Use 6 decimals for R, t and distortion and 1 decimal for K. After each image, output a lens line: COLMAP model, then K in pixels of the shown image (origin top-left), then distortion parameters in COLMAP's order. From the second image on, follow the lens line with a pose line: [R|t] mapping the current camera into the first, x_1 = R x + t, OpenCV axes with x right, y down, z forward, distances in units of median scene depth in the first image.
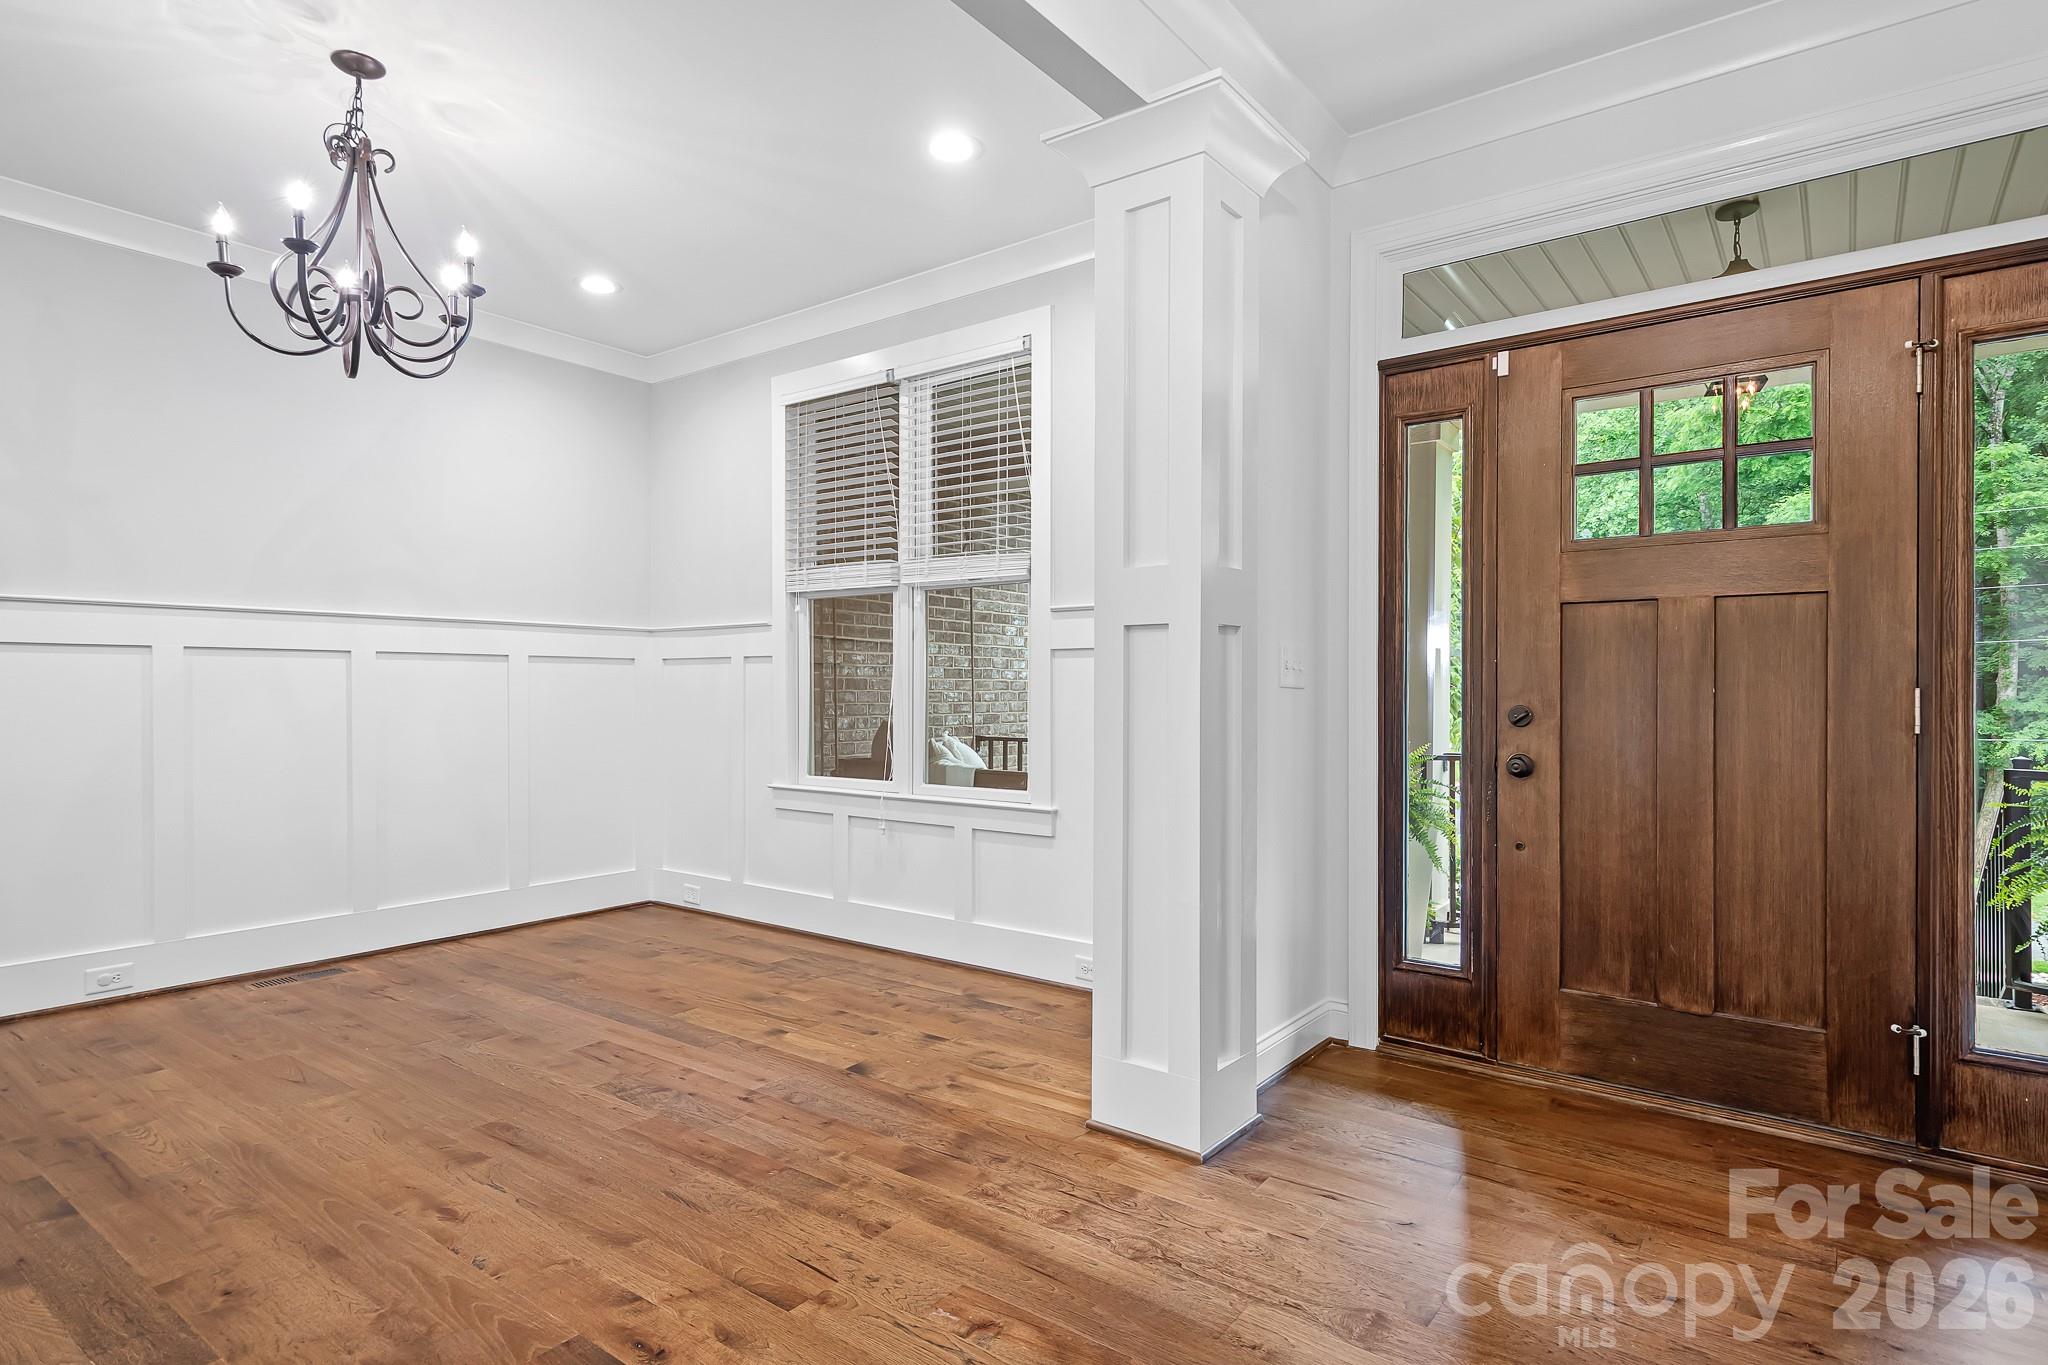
lens RADIAL K [[1057.1, 0, 1029.9], [0, 1057.1, 693.9], [0, 0, 1]] dist [0.003670, -0.000780]
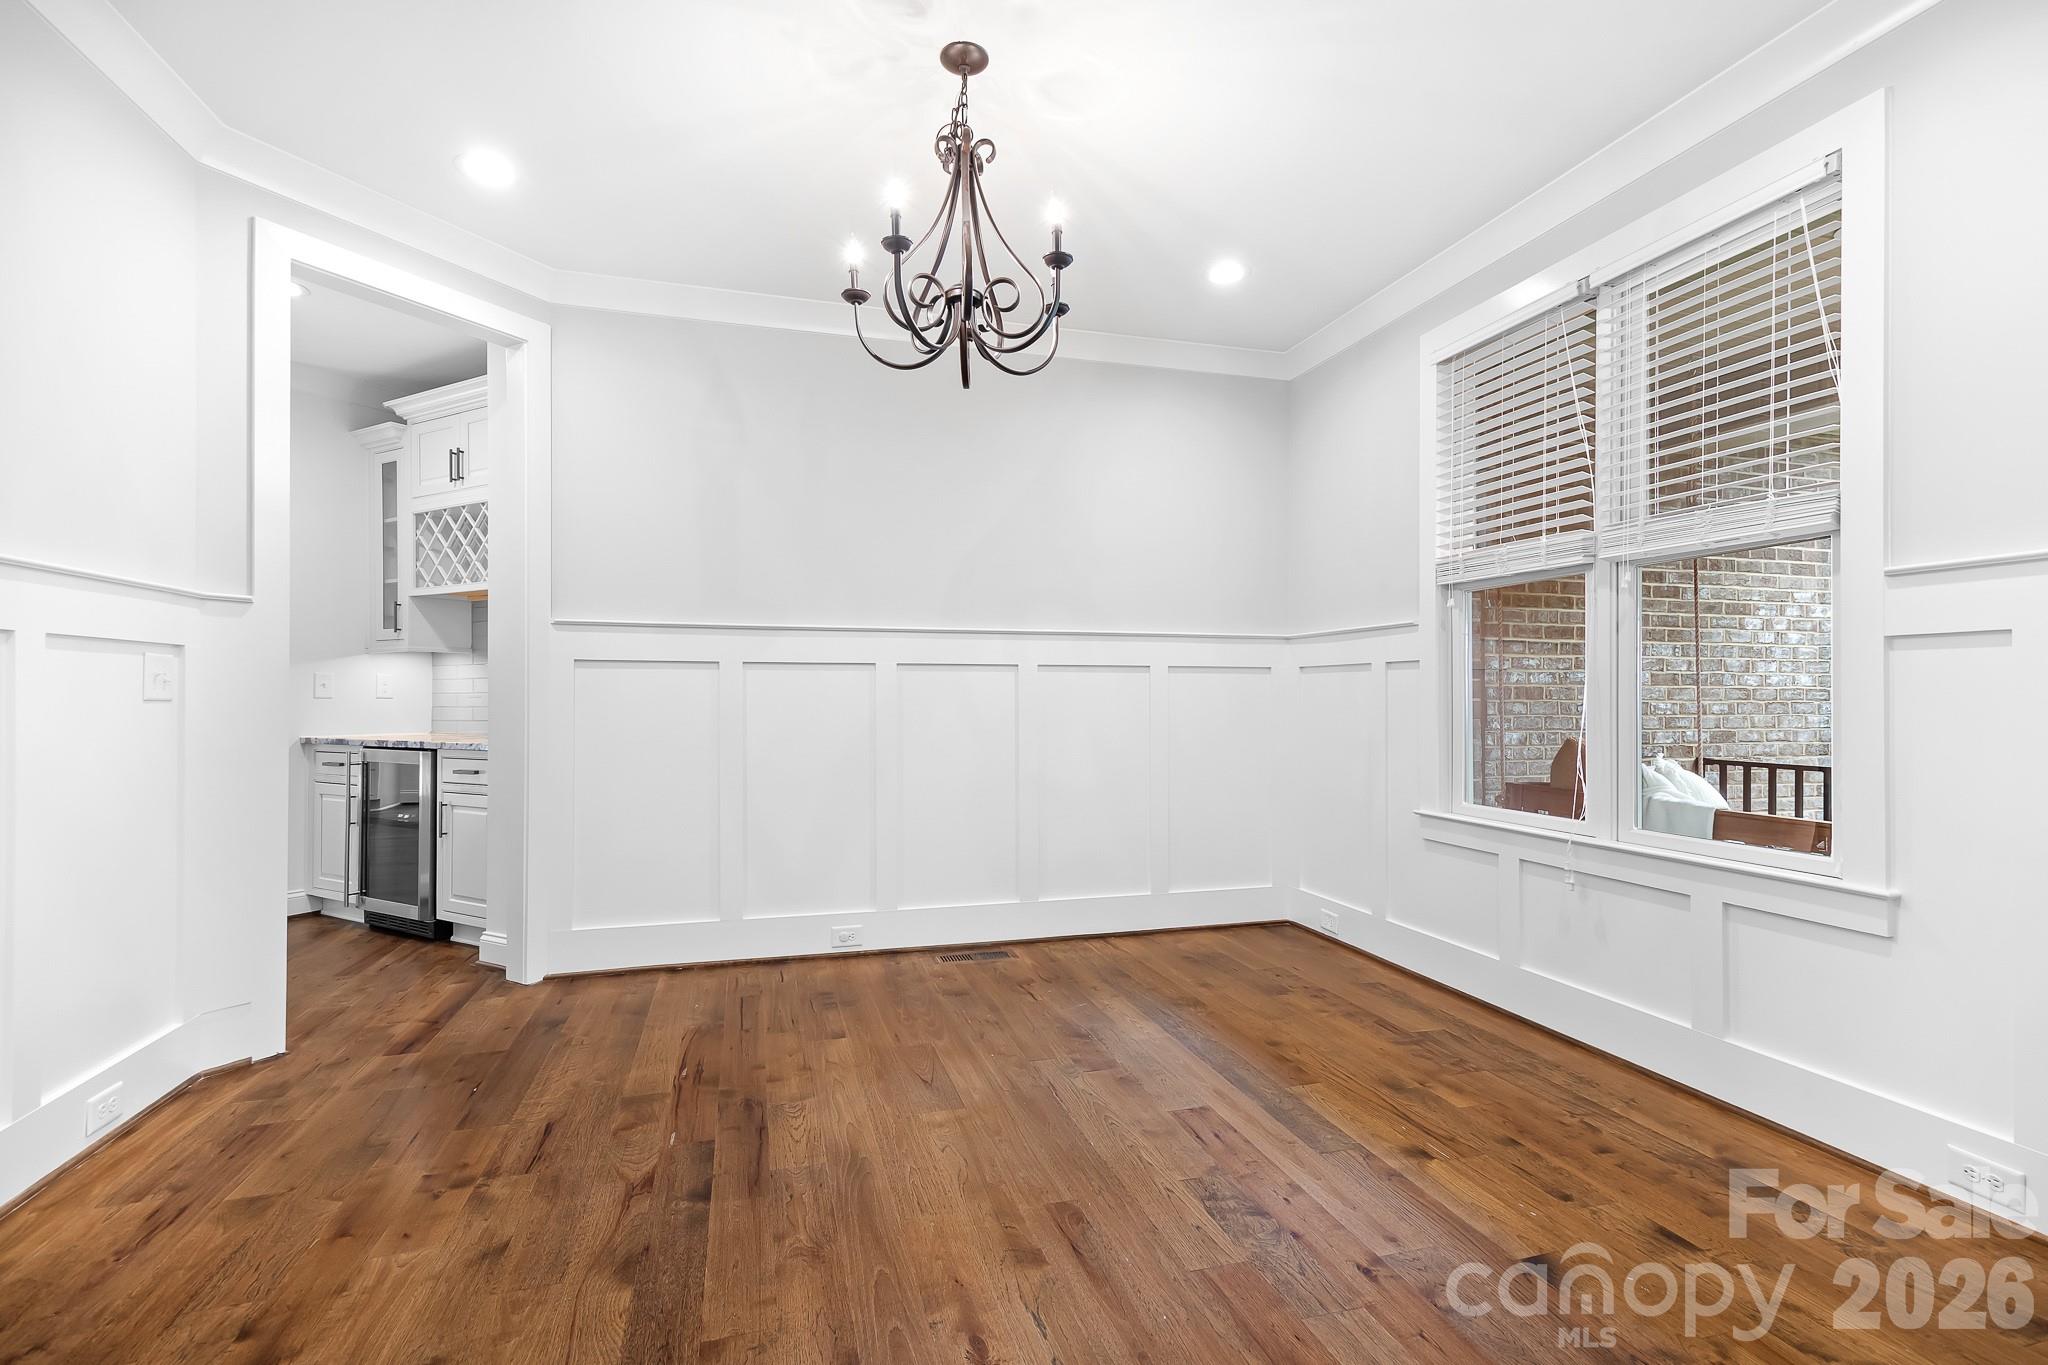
lens RADIAL K [[935.8, 0, 1030.2], [0, 935.8, 694.1], [0, 0, 1]] dist [0.021585, -0.004239]
pose [[0.798267, -0.002163, -0.602300, -0.046034], [-0.002699, 0.999971, -0.007168, -0.003084], [0.602298, 0.007348, 0.798237, 0.250013]]
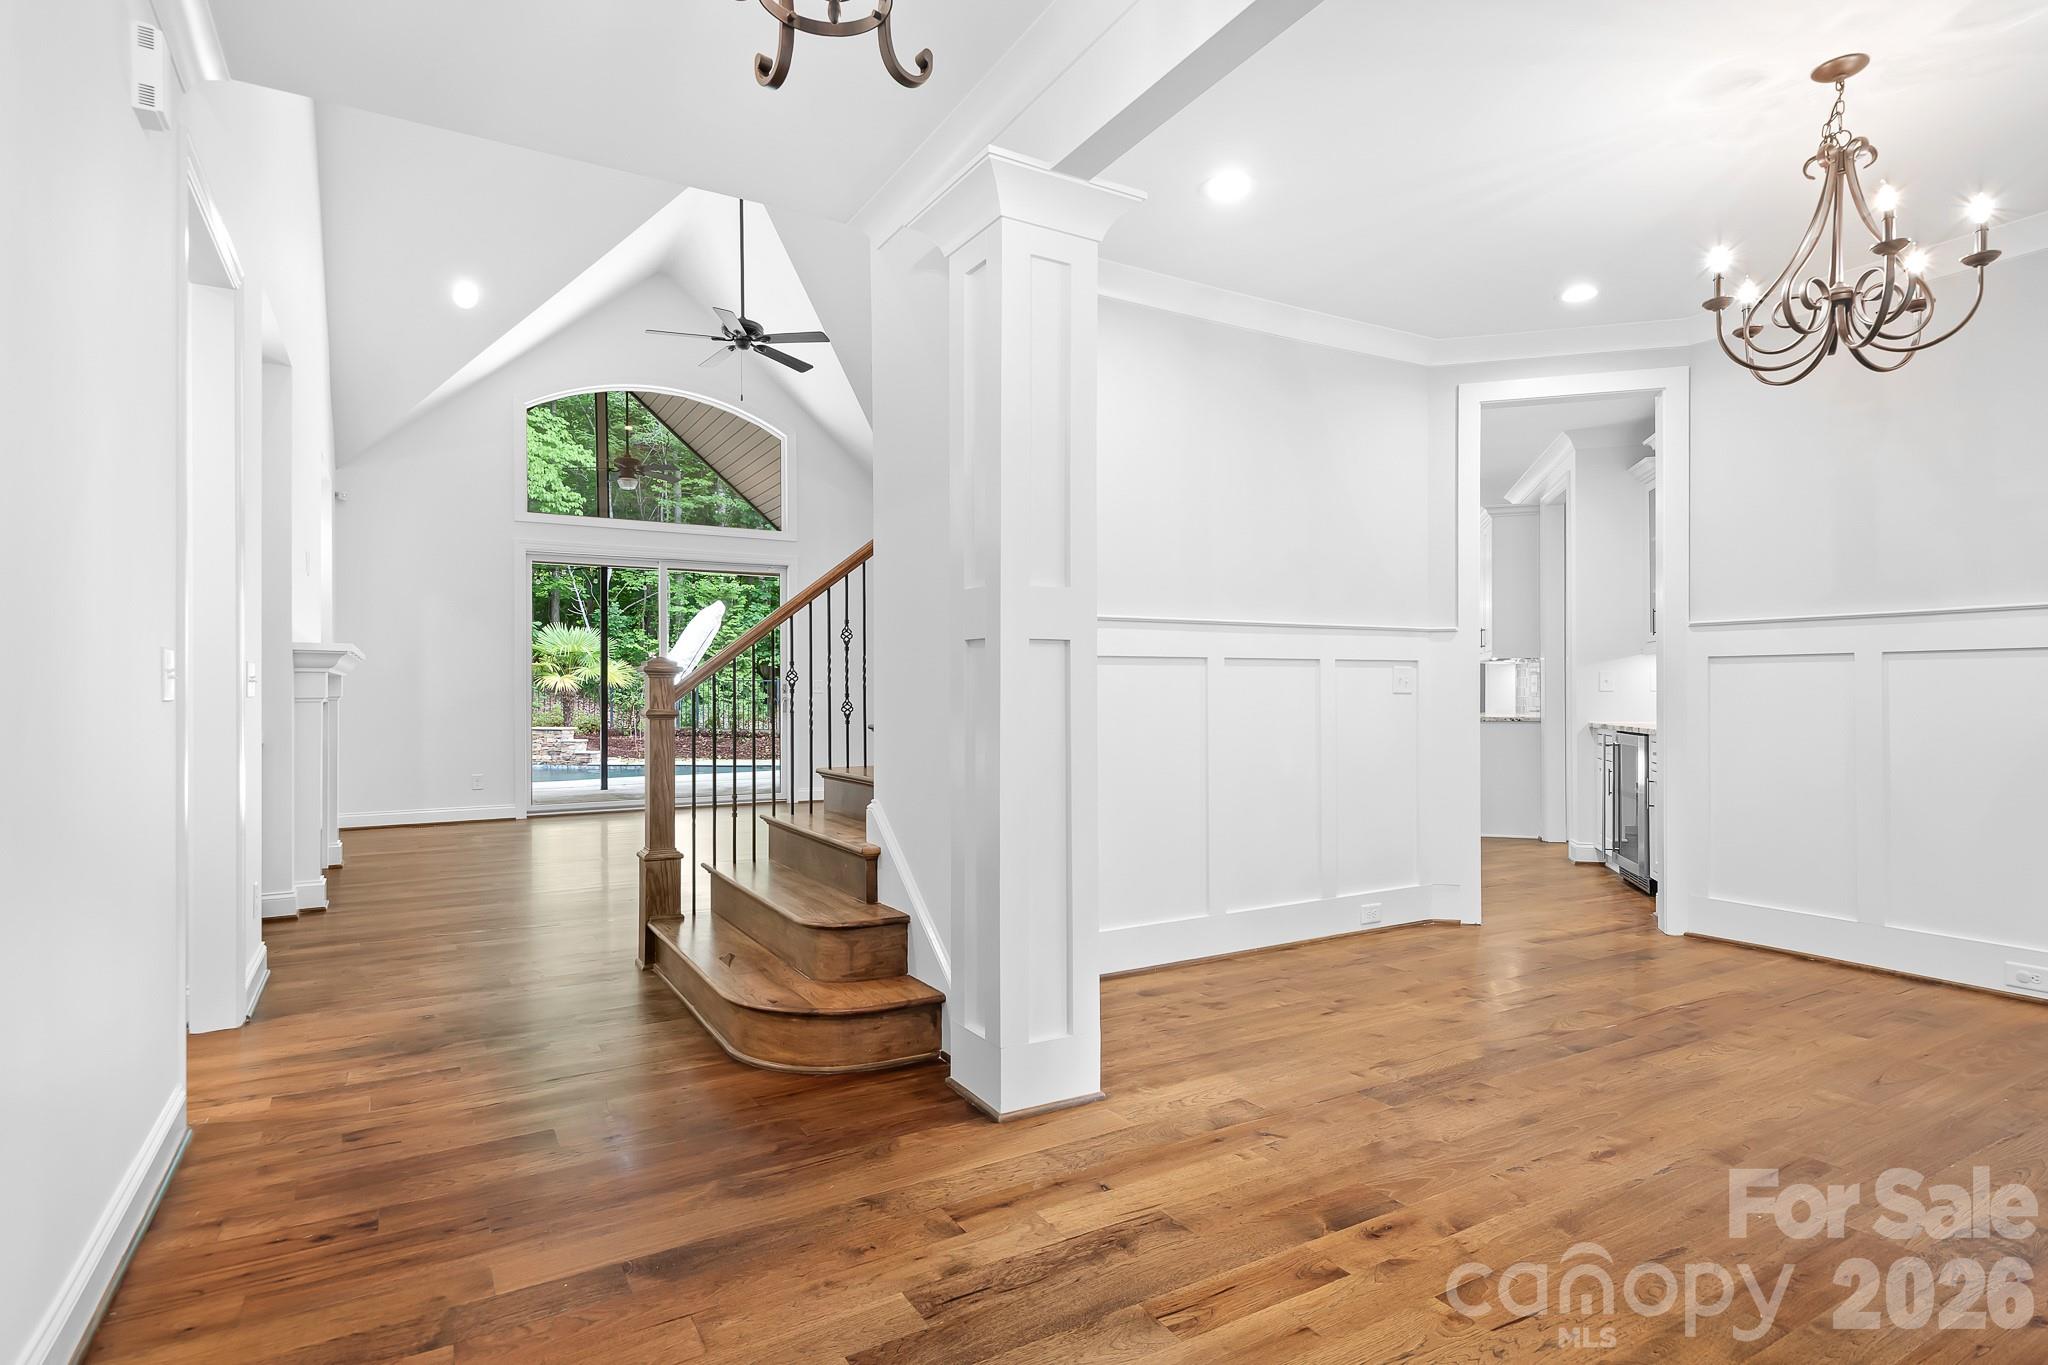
lens RADIAL K [[1057.1, 0, 1029.4], [0, 1057.1, 682.4], [0, 0, 1]] dist [0.003670, -0.000780]
pose [[-0.390179, -0.008382, -0.920701, 0.419026], [-0.000351, 0.999960, -0.008955, -0.003617], [0.920739, -0.003171, -0.390166, 0.493836]]
